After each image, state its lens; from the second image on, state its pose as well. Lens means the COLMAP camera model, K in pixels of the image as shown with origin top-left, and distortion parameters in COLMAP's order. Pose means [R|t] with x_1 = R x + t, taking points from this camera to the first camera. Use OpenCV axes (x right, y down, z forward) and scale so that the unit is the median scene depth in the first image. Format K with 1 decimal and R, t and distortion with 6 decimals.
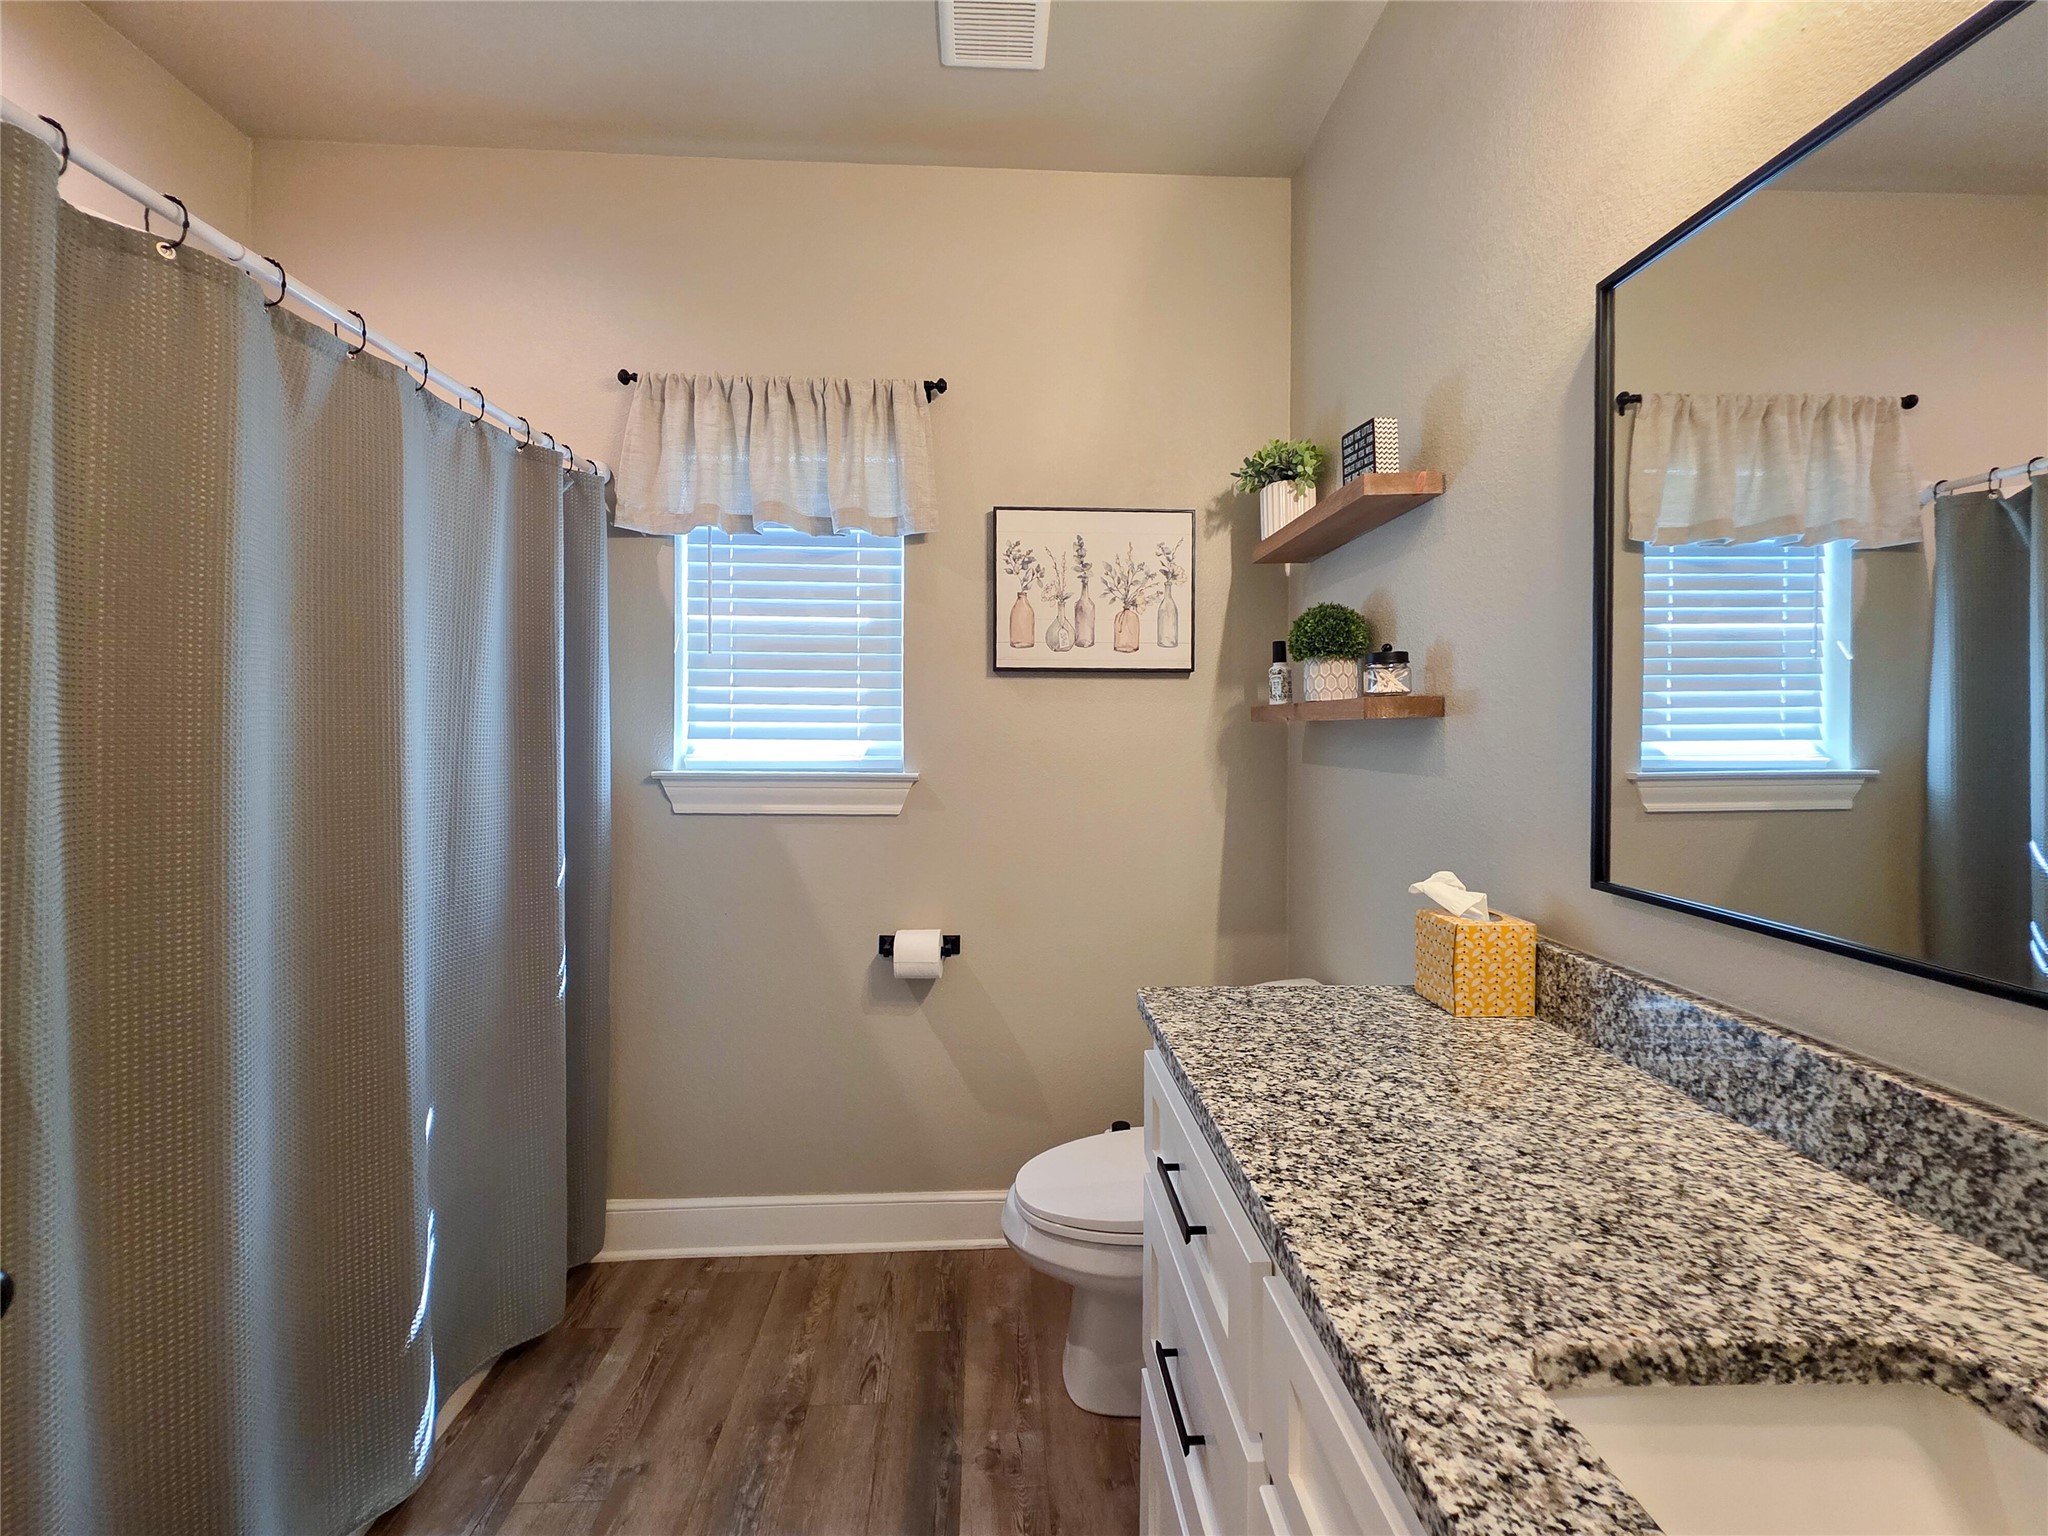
lens RADIAL K [[839.9, 0, 1024.1], [0, 839.9, 746.5], [0, 0, 1]] dist [-0.001571, -0.000441]
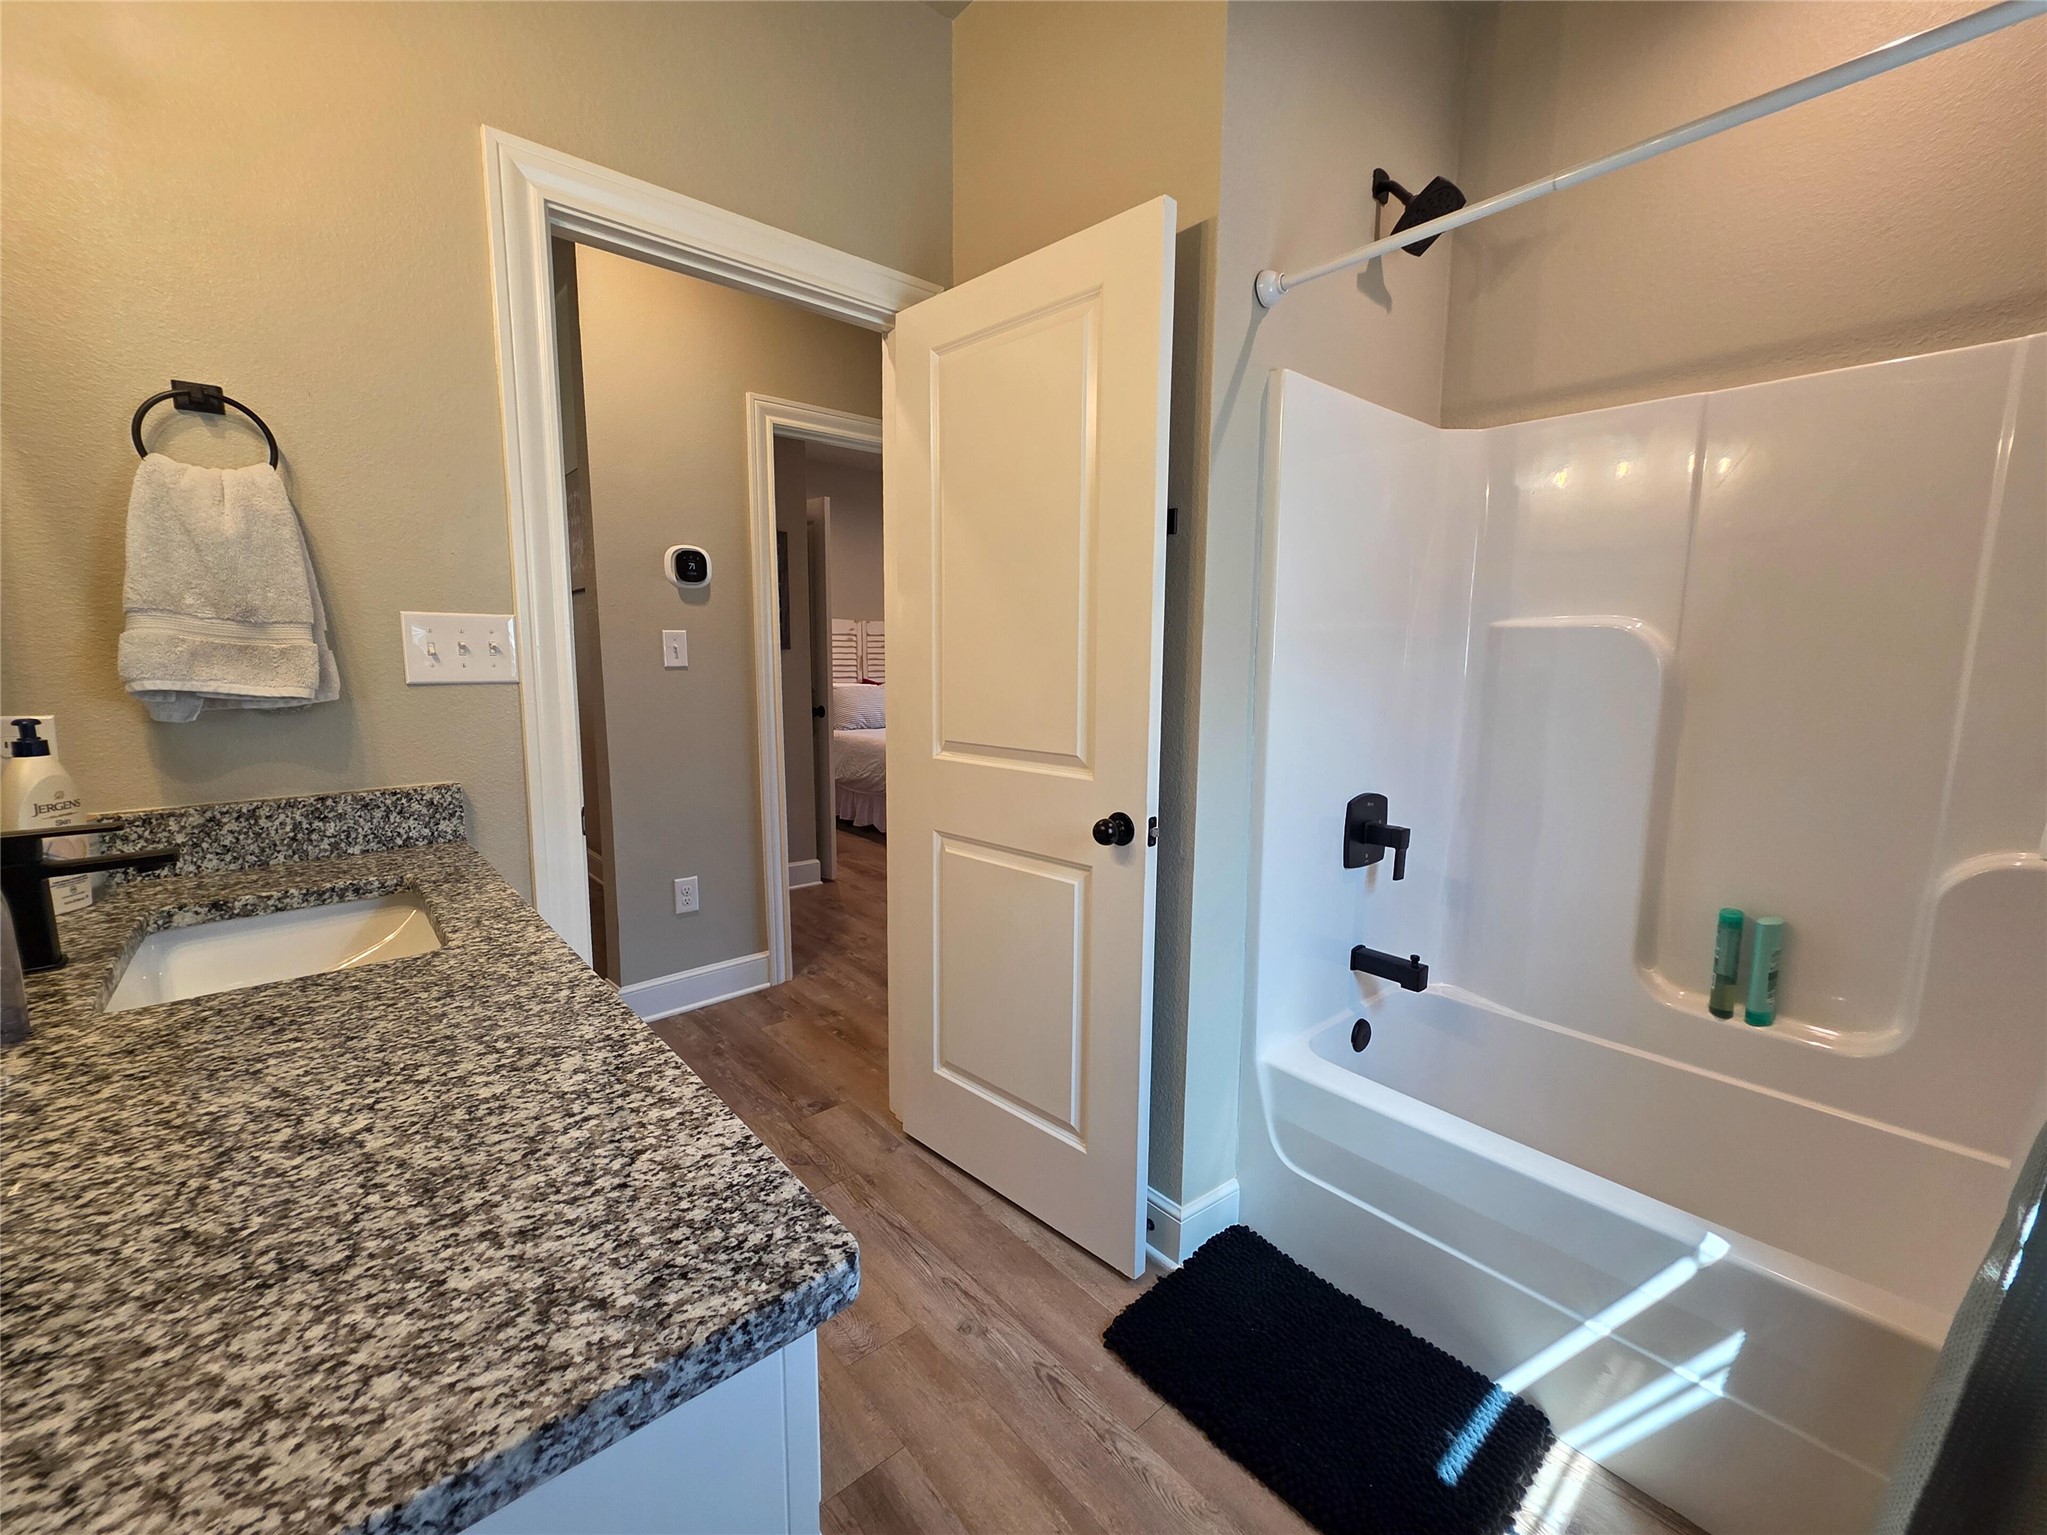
lens RADIAL K [[839.5, 0, 1025.4], [0, 839.5, 763.9], [0, 0, 1]] dist [-0.001571, -0.000441]
pose [[-0.779731, 0.074673, -0.621646, 0.403806], [-0.025051, 0.988347, 0.150143, 0.010230], [0.625613, 0.132644, -0.768774, 1.773617]]
